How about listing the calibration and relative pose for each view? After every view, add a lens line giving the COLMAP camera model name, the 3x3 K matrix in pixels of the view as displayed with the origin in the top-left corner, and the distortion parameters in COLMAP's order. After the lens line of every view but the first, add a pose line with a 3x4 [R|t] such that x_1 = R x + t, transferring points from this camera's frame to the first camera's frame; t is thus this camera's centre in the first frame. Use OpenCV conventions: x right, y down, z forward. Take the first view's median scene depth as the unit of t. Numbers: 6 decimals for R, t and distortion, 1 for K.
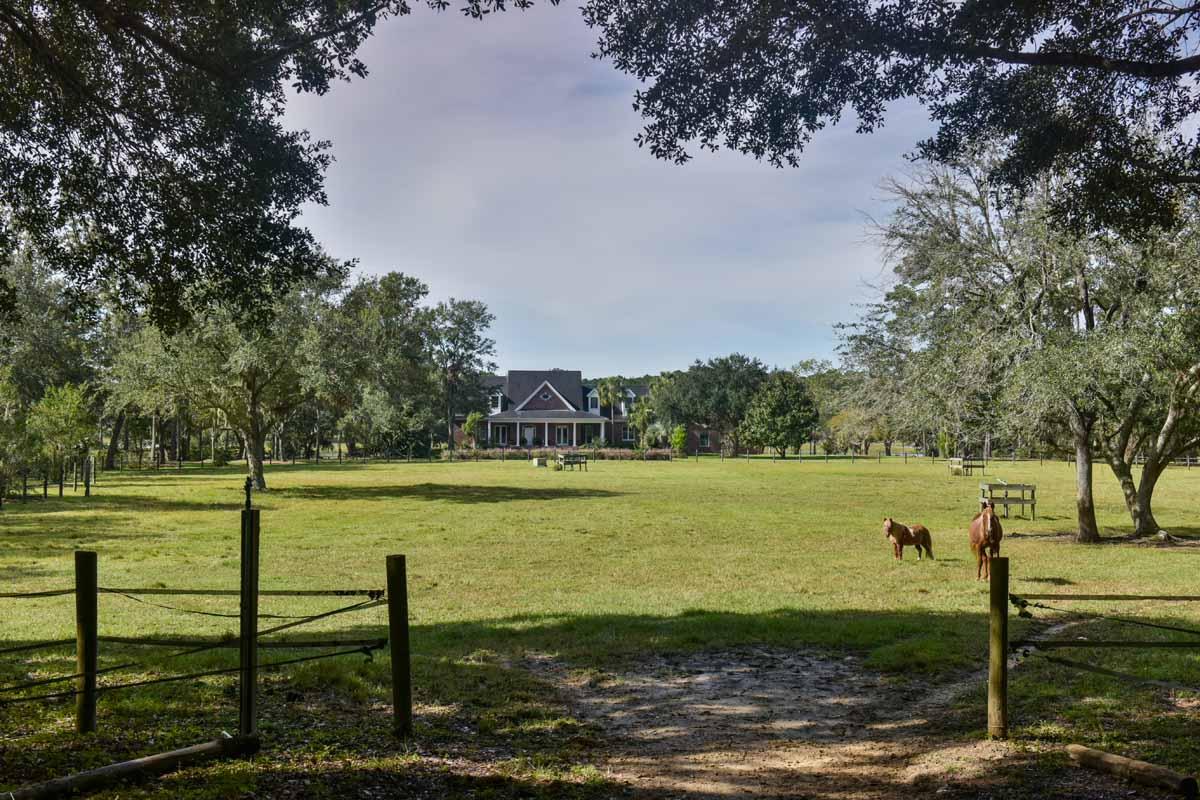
lens RADIAL K [[1553.0, 0, 600.0], [0, 1553.0, 400.0], [0, 0, 1]] dist [0.000576, -0.000164]
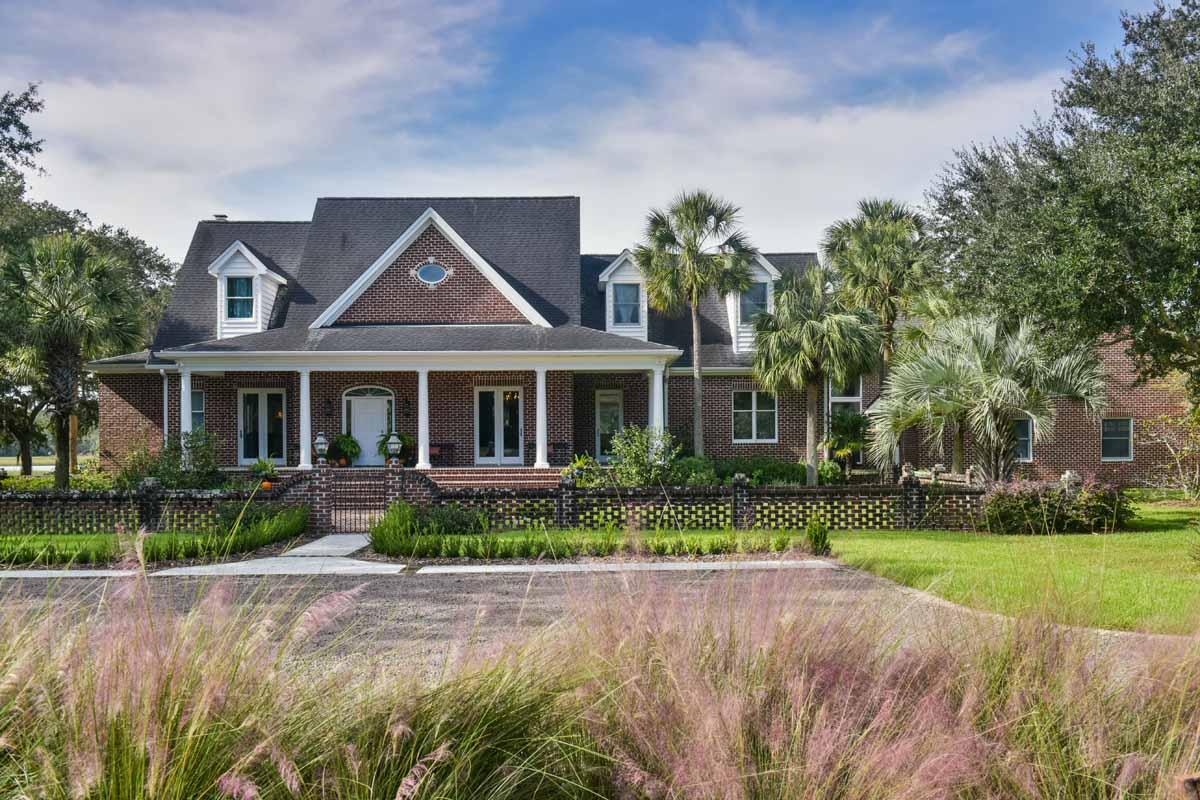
lens RADIAL K [[1249.4, 0, 600.0], [0, 1249.4, 400.0], [0, 0, 1]] dist [-0.001611, -0.000440]
pose [[0.999157, -0.014664, -0.038335, -0.000120], [0.014124, 0.999798, -0.014334, 0.021888], [0.038538, 0.013780, 0.999162, 0.798936]]
